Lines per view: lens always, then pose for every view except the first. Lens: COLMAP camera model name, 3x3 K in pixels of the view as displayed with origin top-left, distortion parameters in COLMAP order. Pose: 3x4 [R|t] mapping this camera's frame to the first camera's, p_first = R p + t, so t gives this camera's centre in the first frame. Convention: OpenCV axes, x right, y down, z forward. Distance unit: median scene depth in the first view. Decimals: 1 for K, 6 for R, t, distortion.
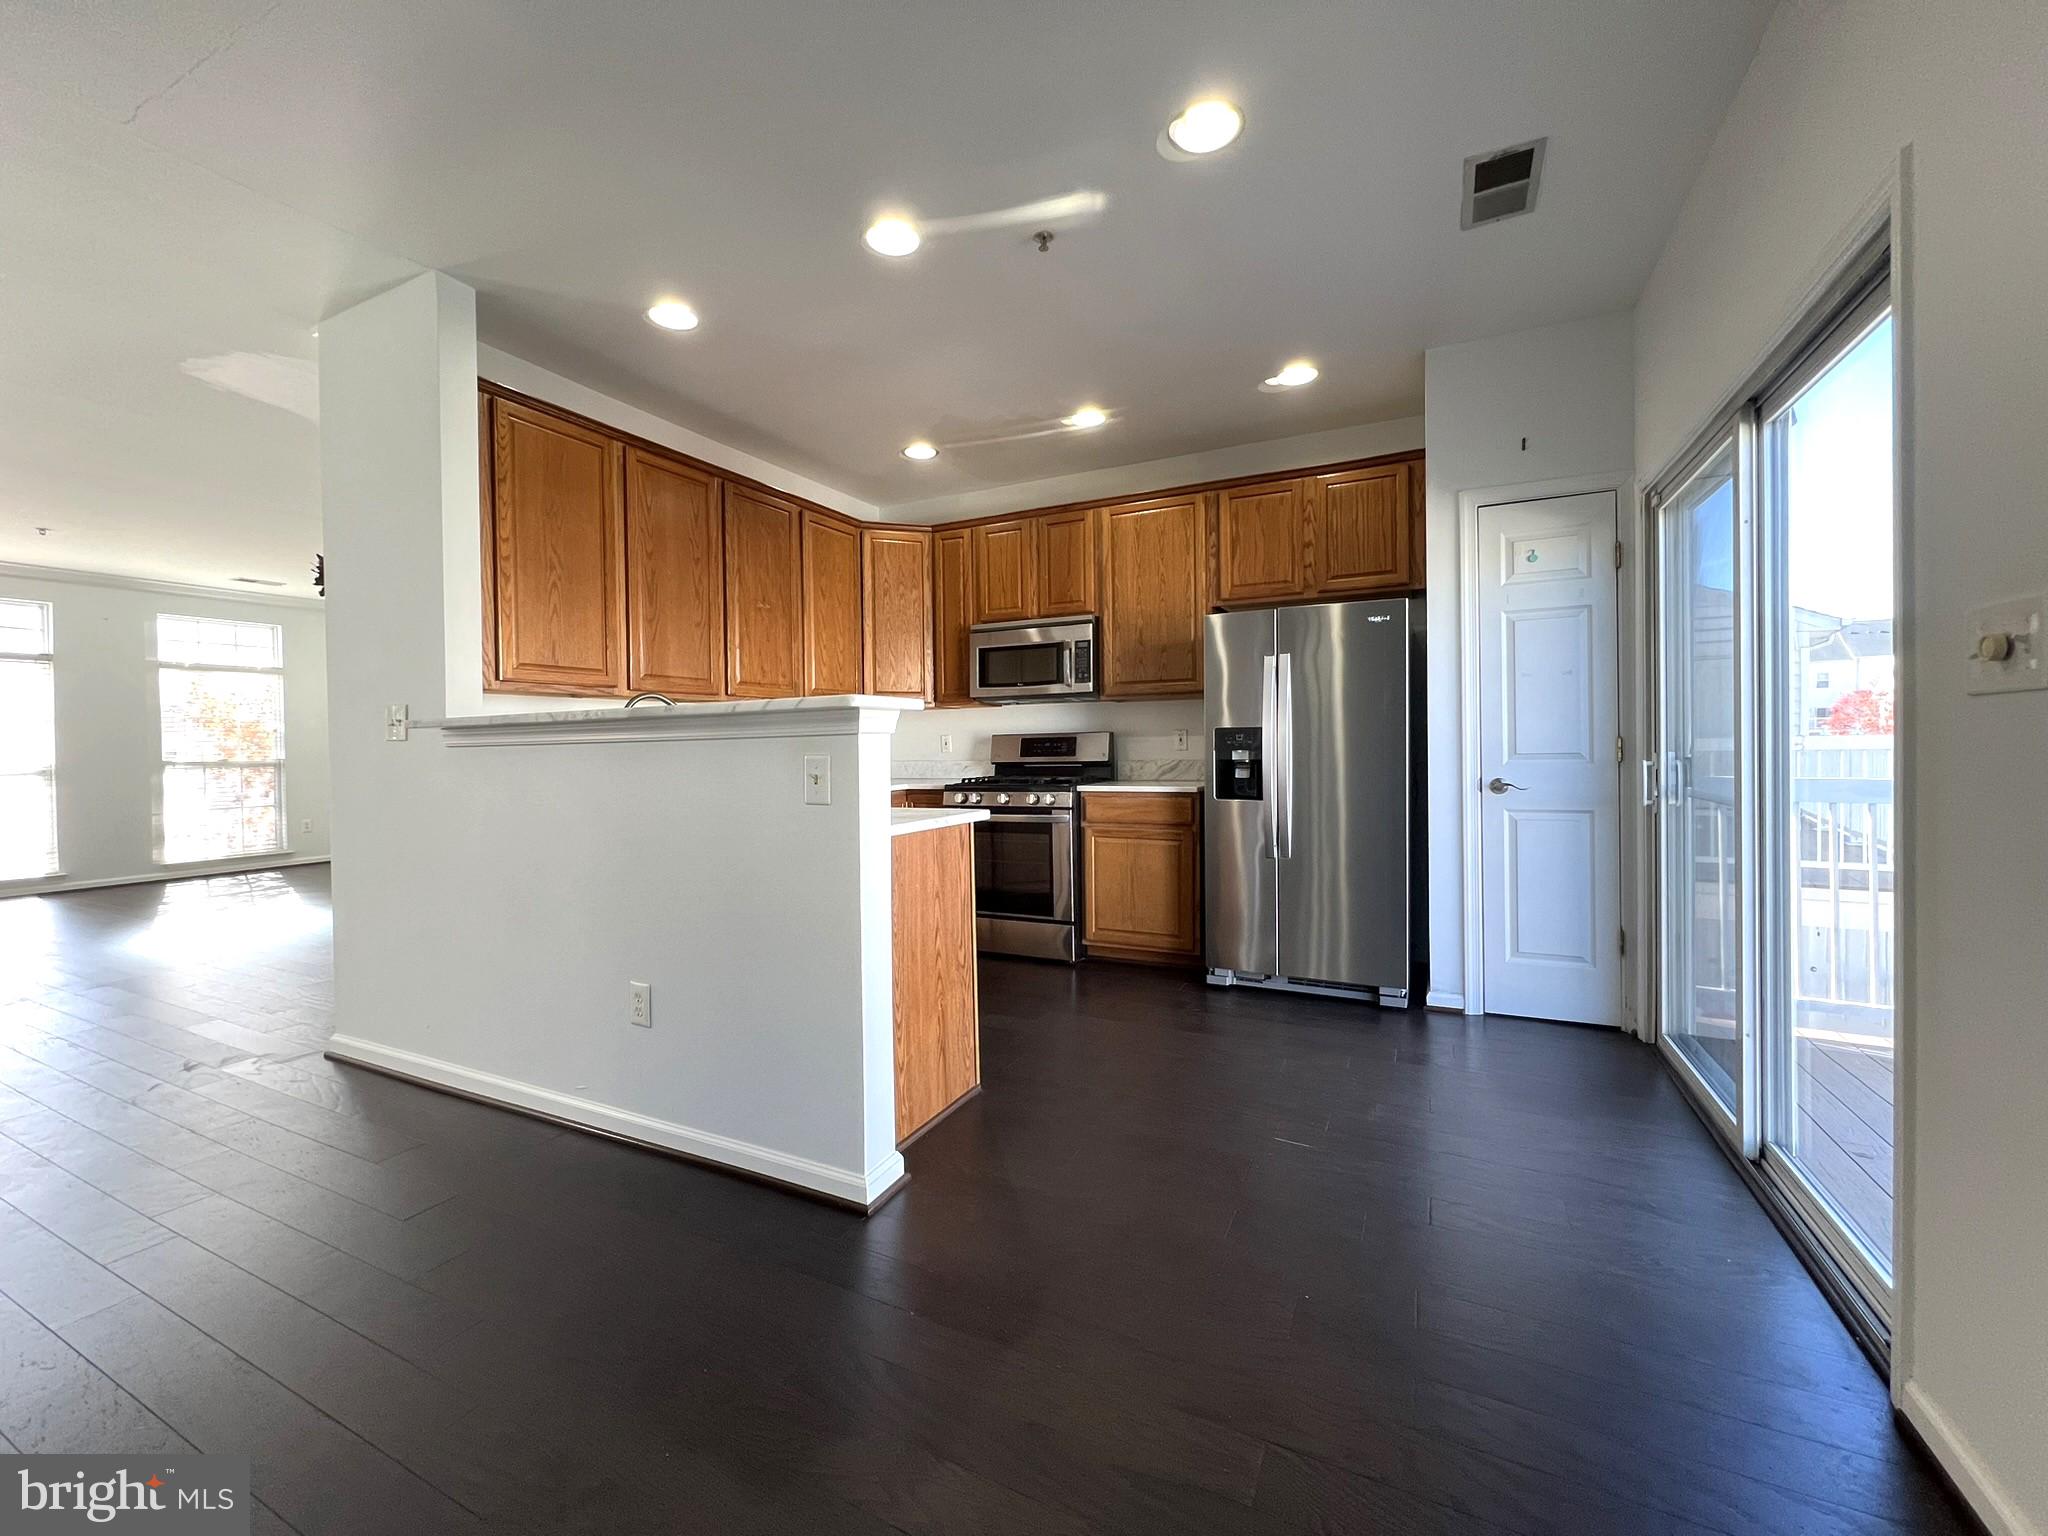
lens RADIAL K [[818.5, 0, 1010.9], [0, 818.5, 767.4], [0, 0, 1]] dist [-0.000869, 0.000028]
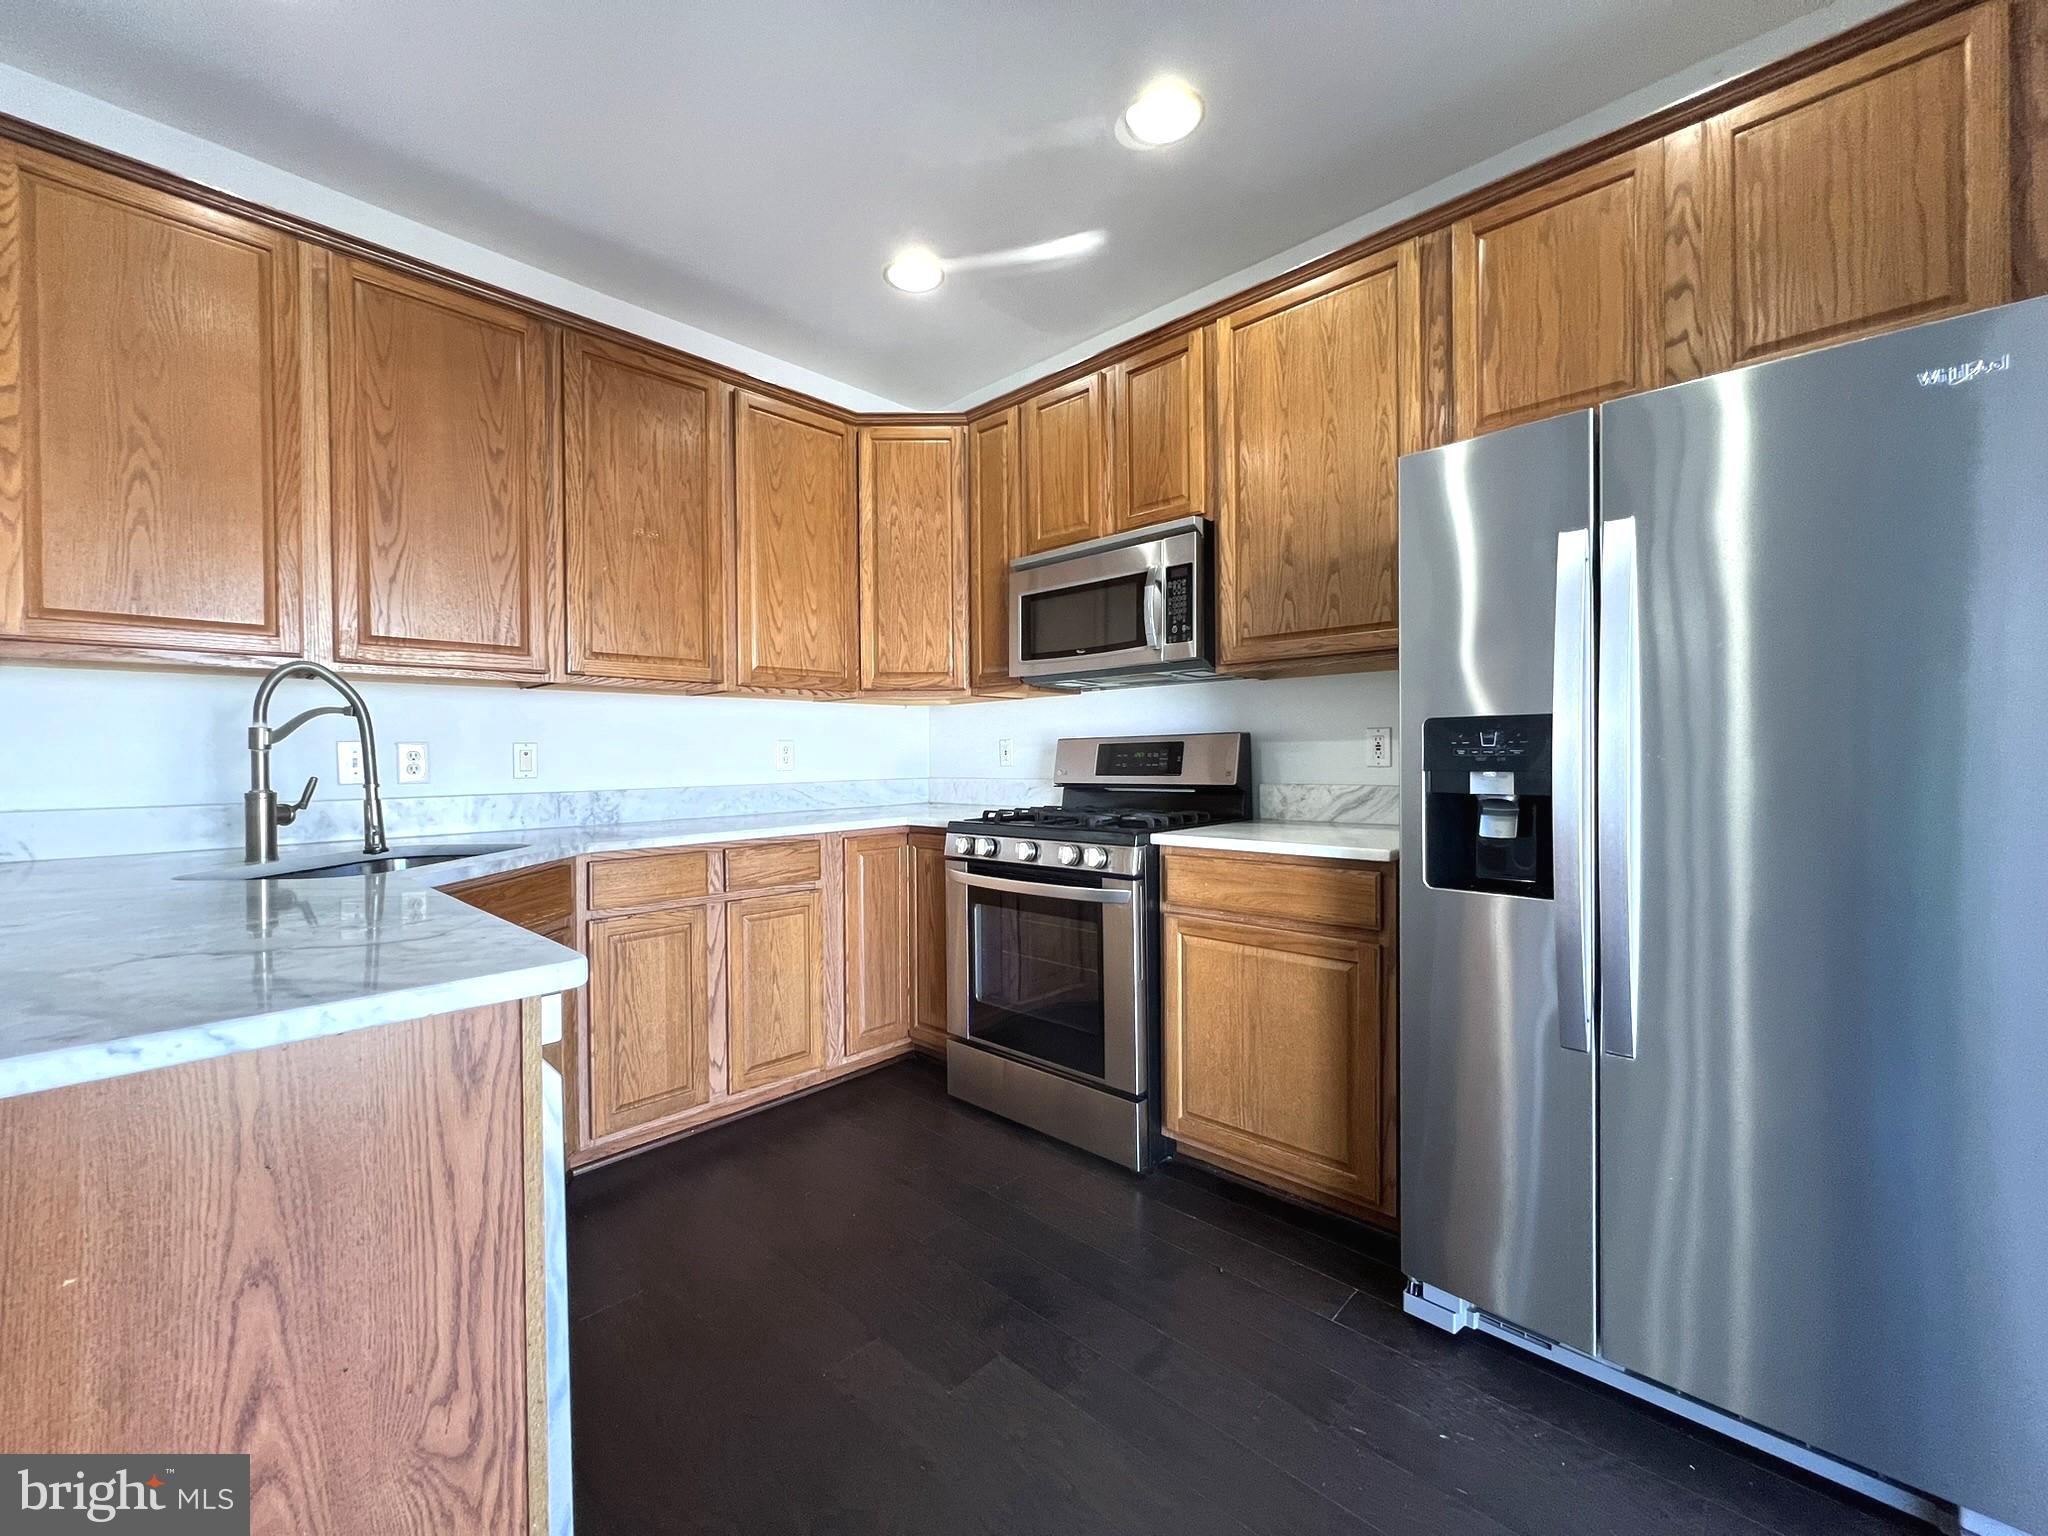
lens RADIAL K [[818.5, 0, 1016.2], [0, 818.5, 764.1], [0, 0, 1]] dist [-0.000869, 0.000028]
pose [[0.958317, 0.006467, -0.285634, 0.147474], [-0.010495, 0.999866, -0.012575, -0.014701], [0.285514, 0.015048, 0.958256, 0.469123]]
